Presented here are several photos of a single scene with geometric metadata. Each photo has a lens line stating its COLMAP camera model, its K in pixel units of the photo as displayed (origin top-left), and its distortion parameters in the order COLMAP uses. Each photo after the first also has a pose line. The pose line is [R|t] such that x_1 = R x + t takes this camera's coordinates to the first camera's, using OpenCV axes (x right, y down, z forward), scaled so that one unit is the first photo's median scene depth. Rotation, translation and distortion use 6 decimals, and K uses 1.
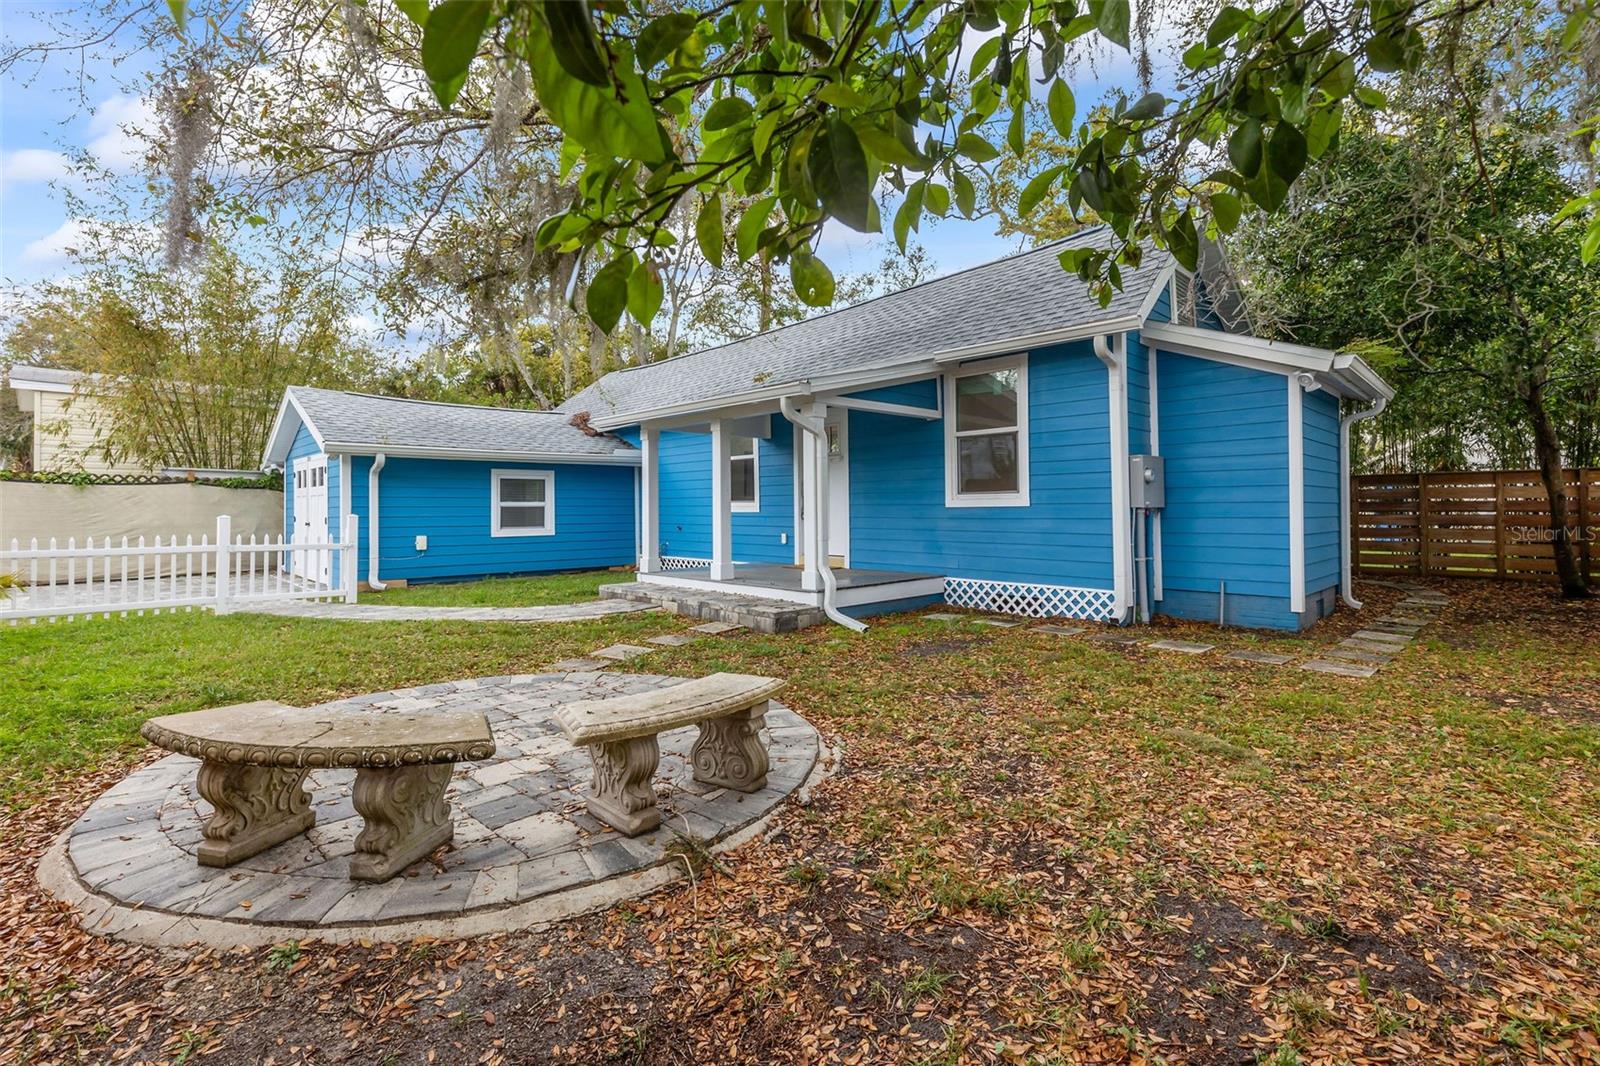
lens RADIAL K [[730.9, 0, 790.6], [0, 730.9, 502.4], [0, 0, 1]] dist [0.006671, -0.000567]
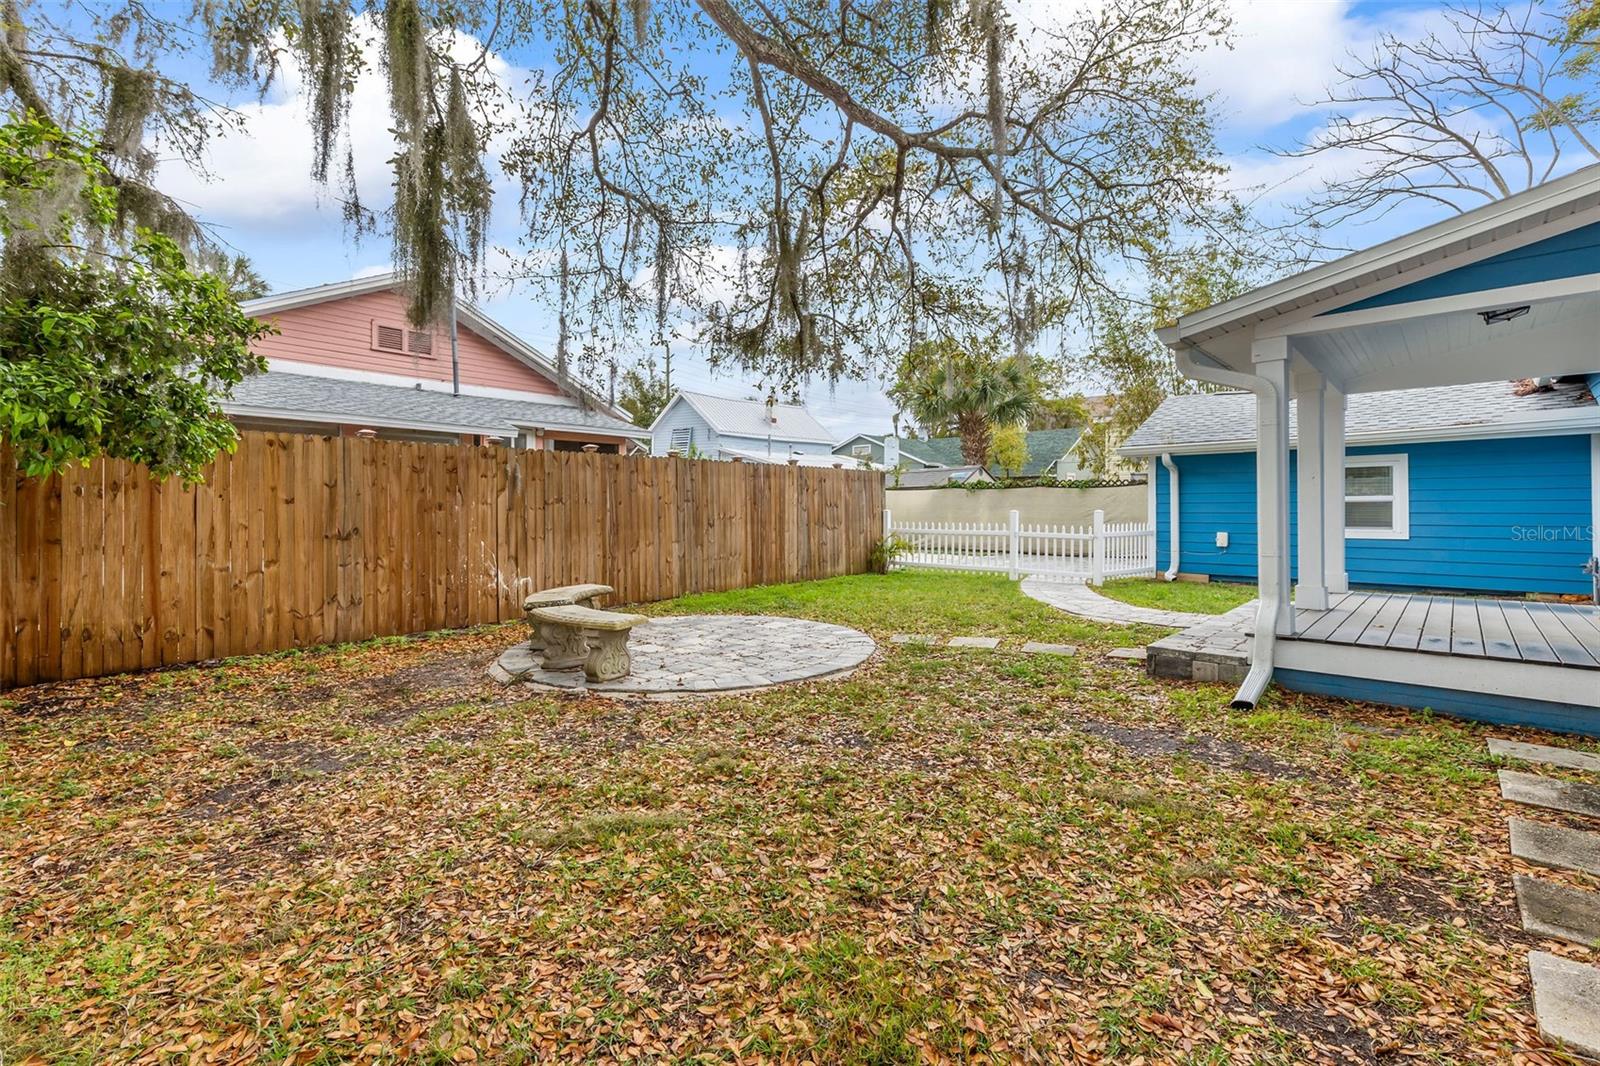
lens RADIAL K [[730.9, 0, 790.6], [0, 730.9, 502.4], [0, 0, 1]] dist [0.006671, -0.000567]
pose [[0.068093, -0.003904, -0.997671, 0.543368], [0.013241, 0.999908, -0.003009, 0.000905], [0.997591, -0.013006, 0.068138, 0.459095]]
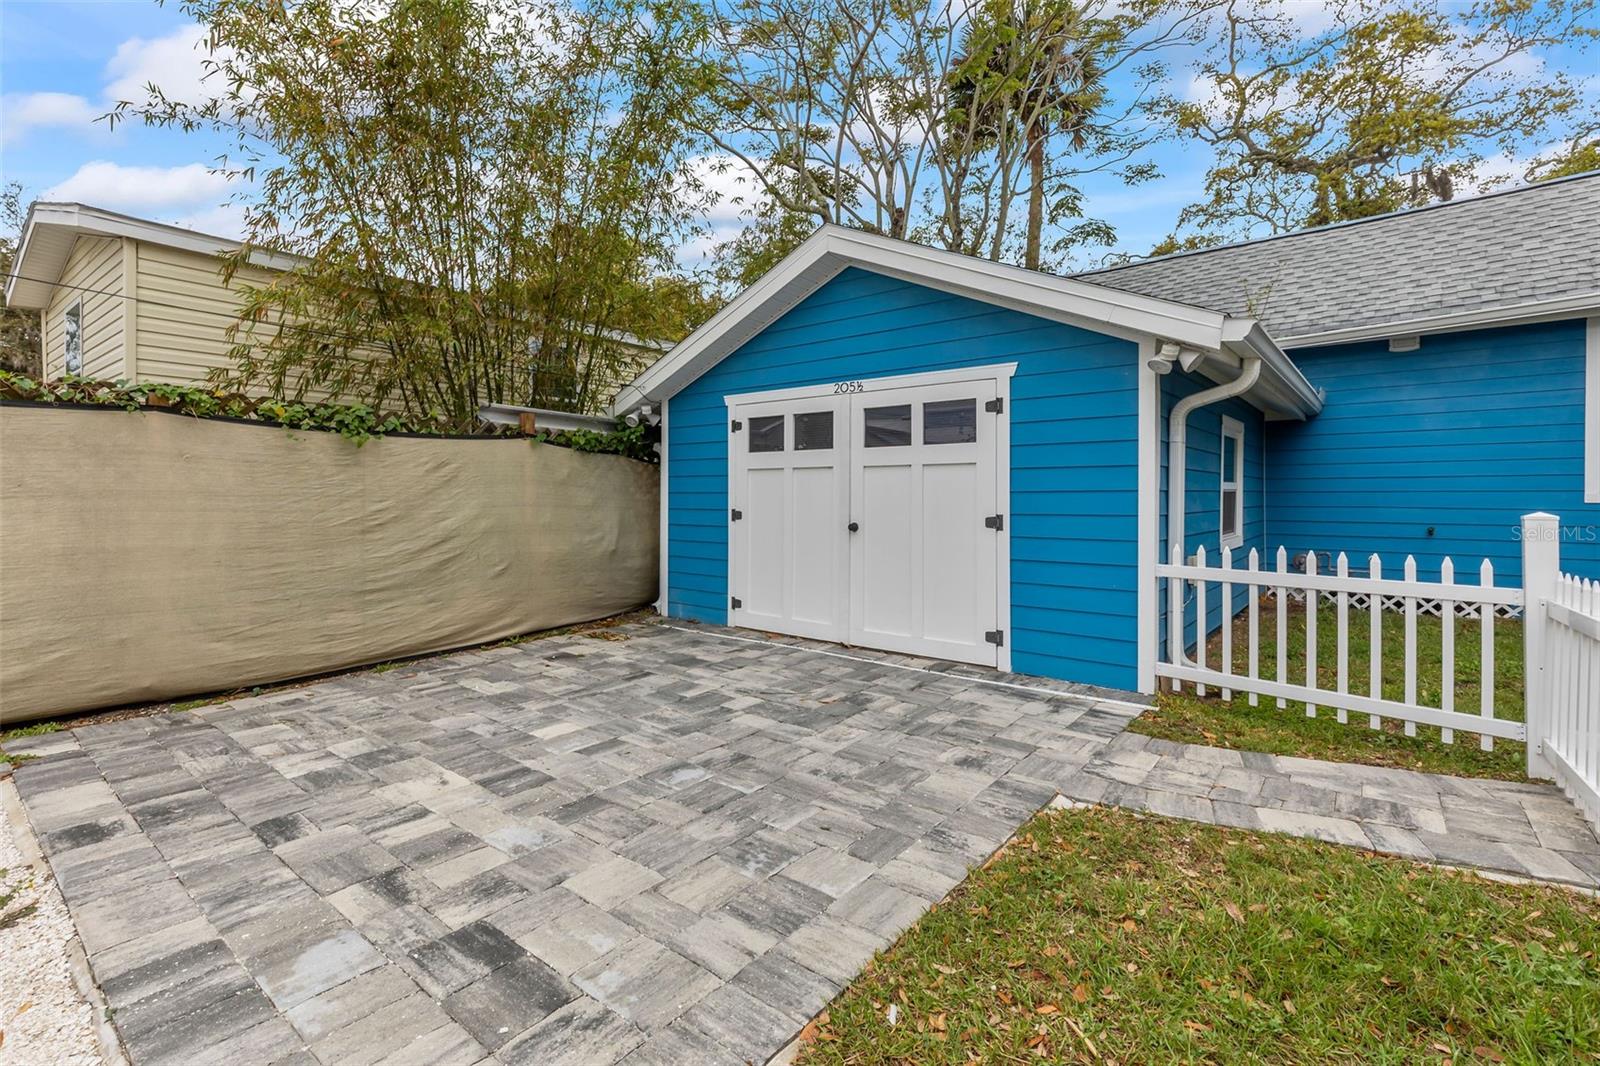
lens RADIAL K [[730.9, 0, 790.6], [0, 730.9, 502.4], [0, 0, 1]] dist [0.006671, -0.000567]
pose [[0.992379, 0.001668, 0.123208, -1.019482], [-0.004255, 0.999776, 0.020739, 0.006090], [-0.123146, -0.021105, 0.992164, 0.731553]]
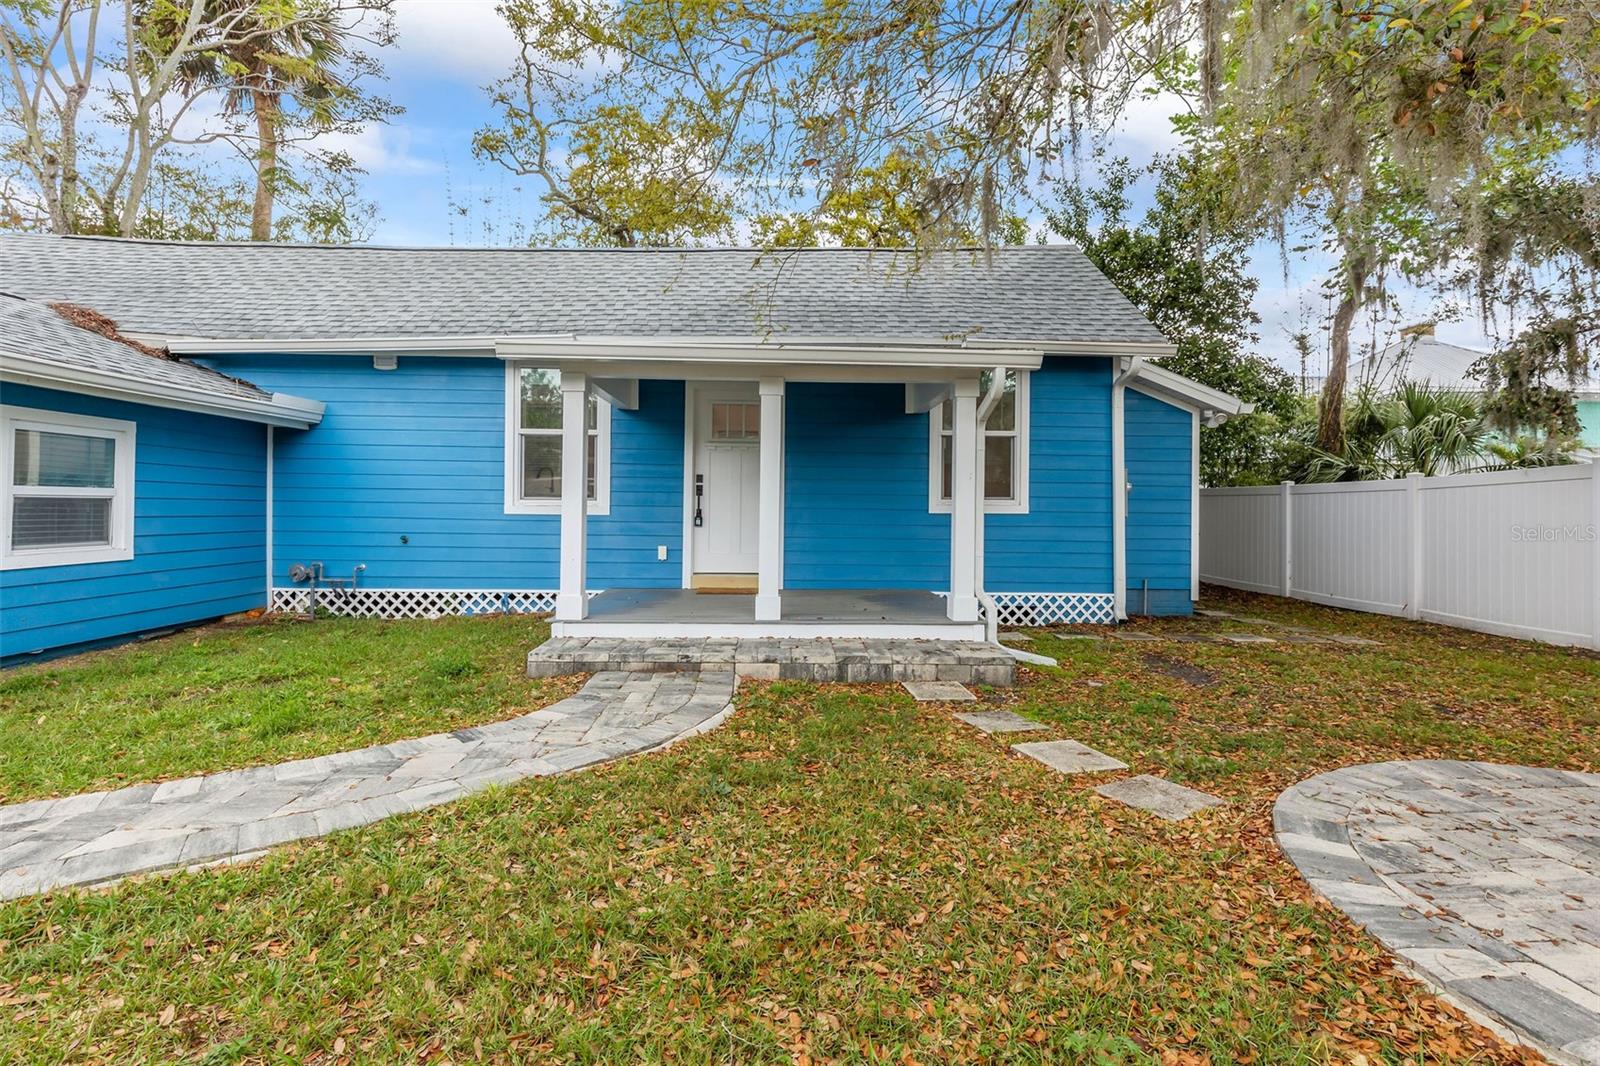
lens RADIAL K [[735.3, 0, 804.9], [0, 735.3, 504.9], [0, 0, 1]] dist [0.003193, 0.000218]
pose [[0.664039, 0.016381, 0.747518, -0.557682], [-0.022124, 0.999753, -0.002255, 0.001696], [-0.747370, -0.015041, 0.664237, 0.515909]]
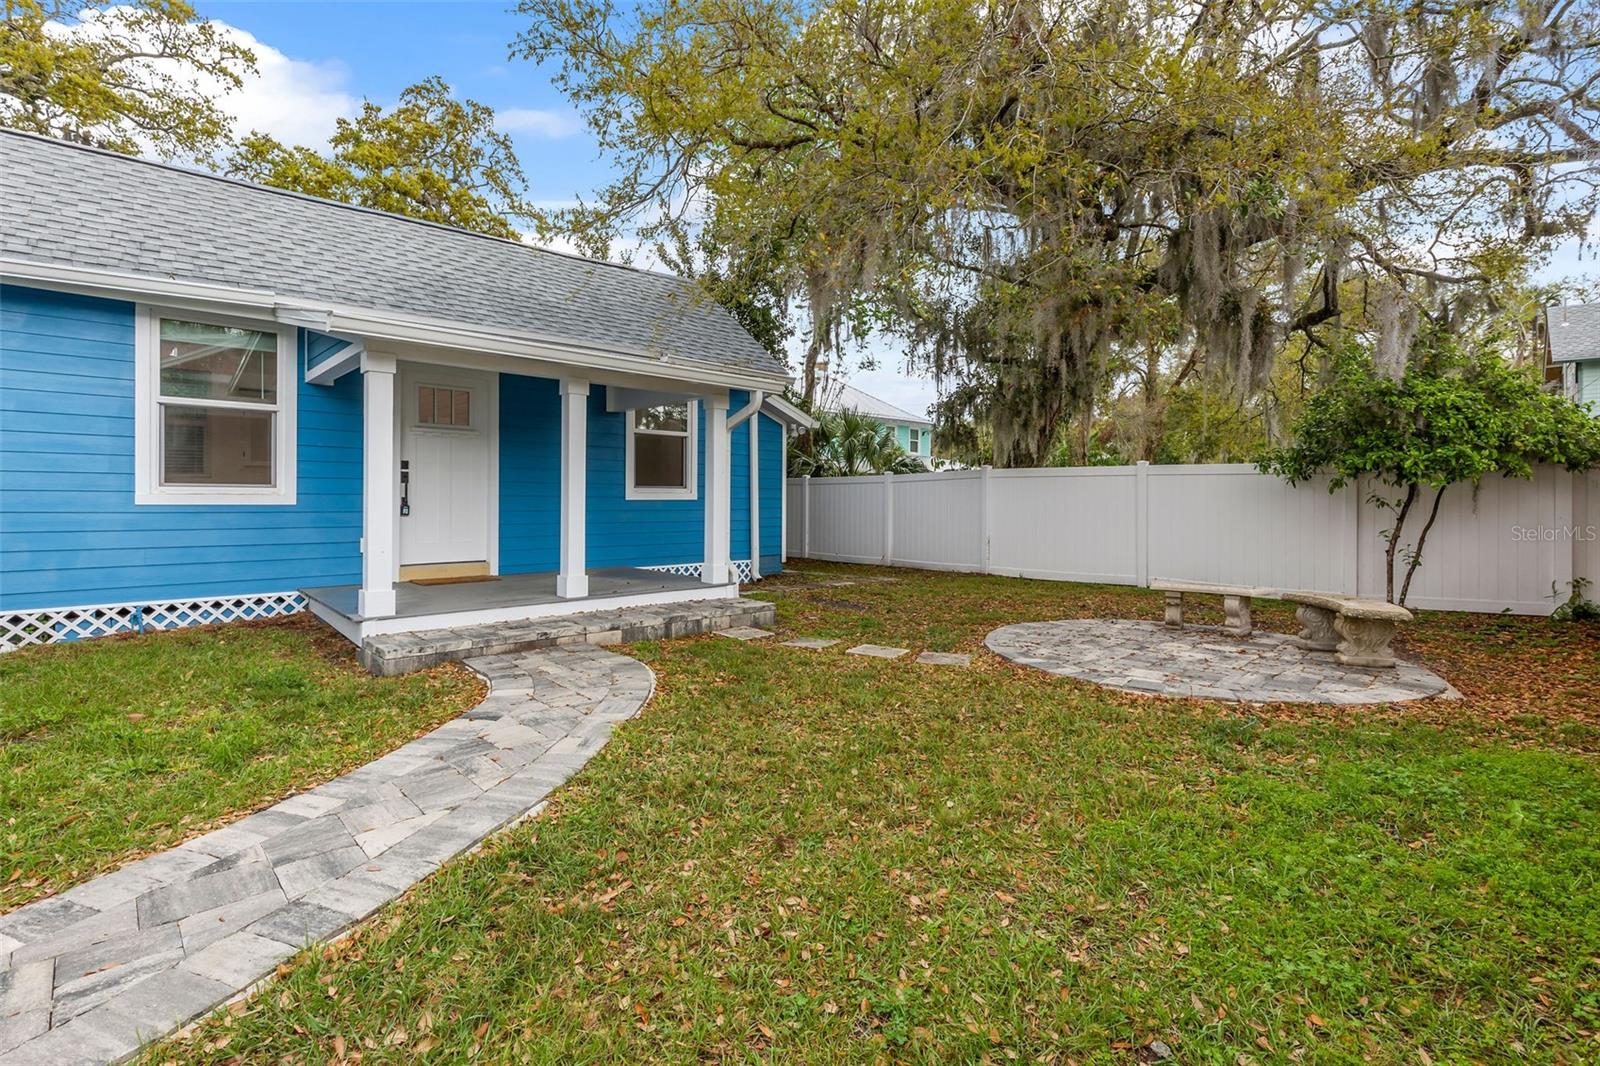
lens RADIAL K [[724.0, 0, 791.1], [0, 724.0, 504.0], [0, 0, 1]] dist [0.001740, -0.000144]
pose [[0.013336, -0.001786, 0.999909, -0.799906], [-0.016733, 0.999858, 0.002010, 0.006308], [-0.999771, -0.016758, 0.013304, 0.751298]]
